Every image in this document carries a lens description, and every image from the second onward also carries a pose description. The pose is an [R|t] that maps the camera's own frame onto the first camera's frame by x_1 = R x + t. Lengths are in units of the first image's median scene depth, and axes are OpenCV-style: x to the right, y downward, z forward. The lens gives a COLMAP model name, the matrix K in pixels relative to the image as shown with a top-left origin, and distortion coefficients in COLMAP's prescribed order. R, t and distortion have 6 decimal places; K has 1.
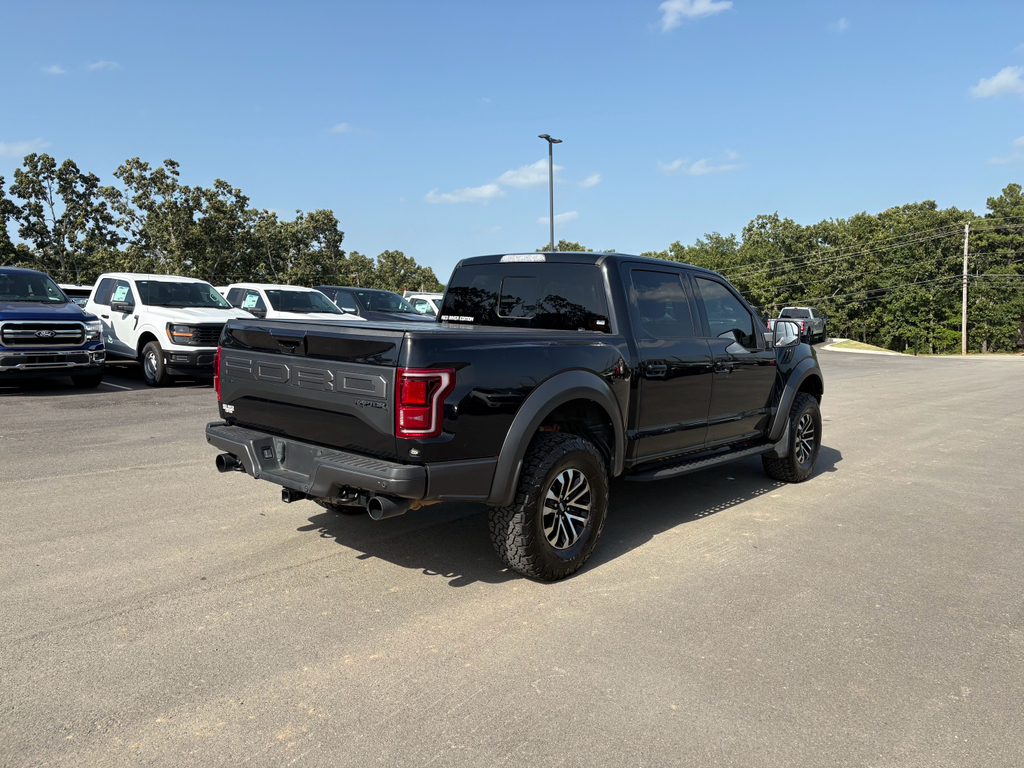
lens RADIAL K [[776.8, 0, 510.4], [0, 776.8, 381.1], [0, 0, 1]] dist [0.034501, -0.032761]
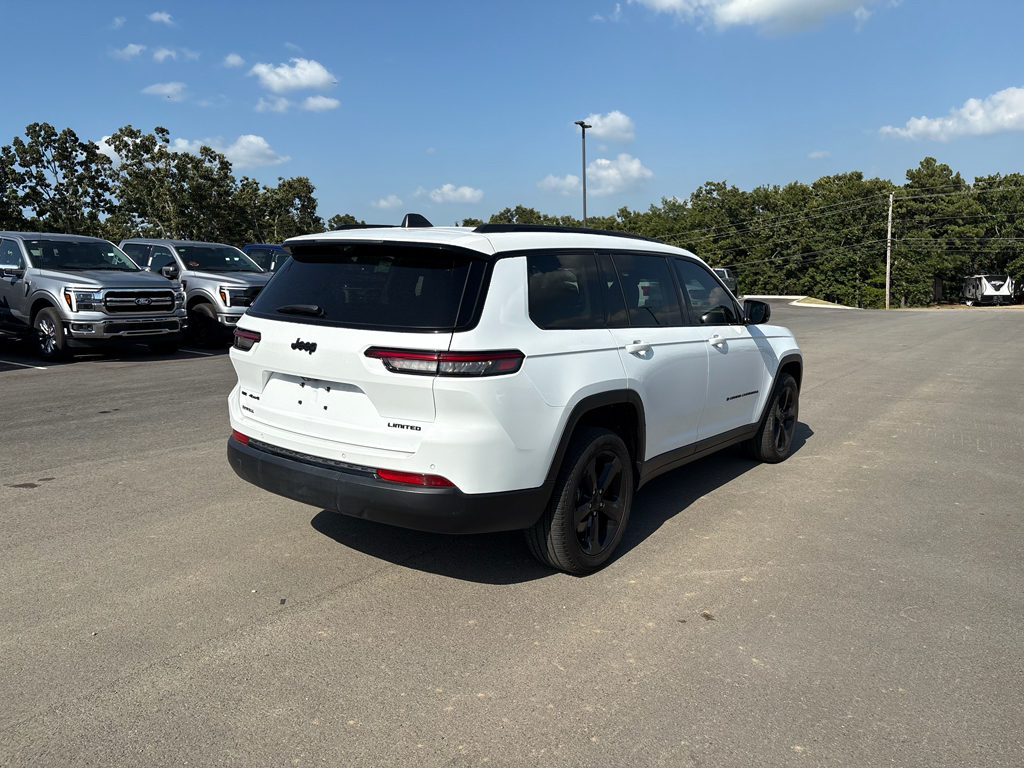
lens RADIAL K [[776.8, 0, 518.5], [0, 776.8, 376.7], [0, 0, 1]] dist [0.034501, -0.032761]
pose [[0.993104, -0.023707, 0.114819, -0.081966], [0.018840, 0.998885, 0.043289, 0.004204], [-0.115717, -0.040827, 0.992443, -0.064518]]
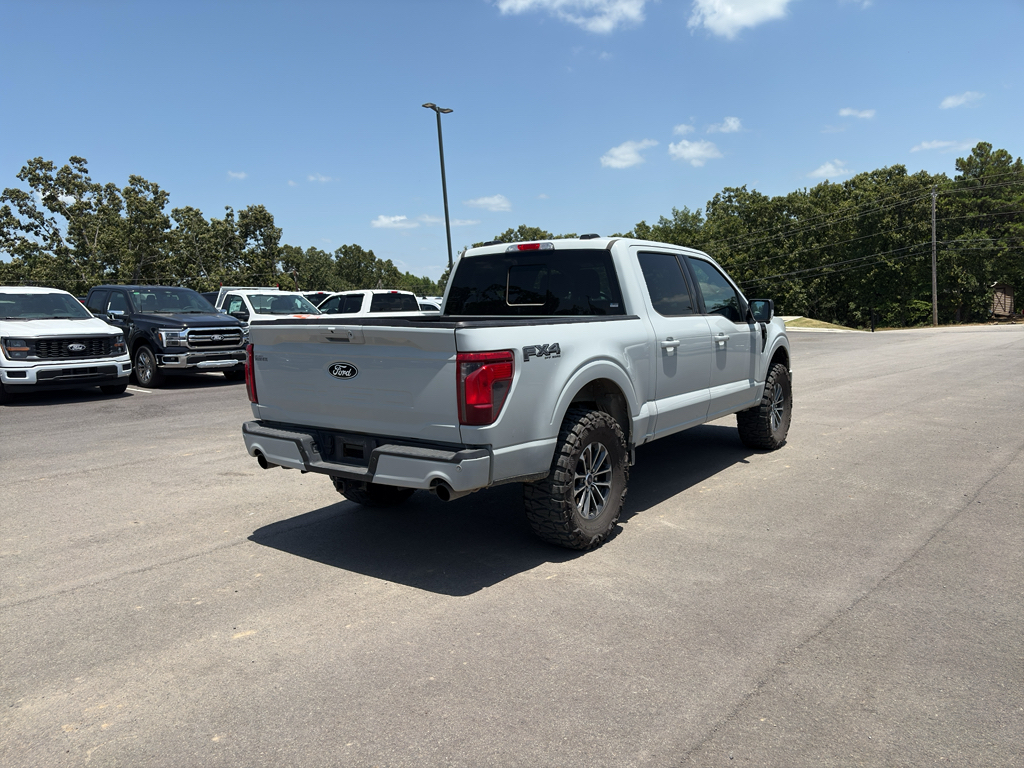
lens RADIAL K [[776.8, 0, 500.4], [0, 776.8, 378.0], [0, 0, 1]] dist [0.034501, -0.032761]
pose [[0.998951, -0.044553, -0.010605, 0.058419], [0.044652, 0.998960, 0.009234, -0.003428], [0.010183, -0.009698, 0.999901, 0.048460]]
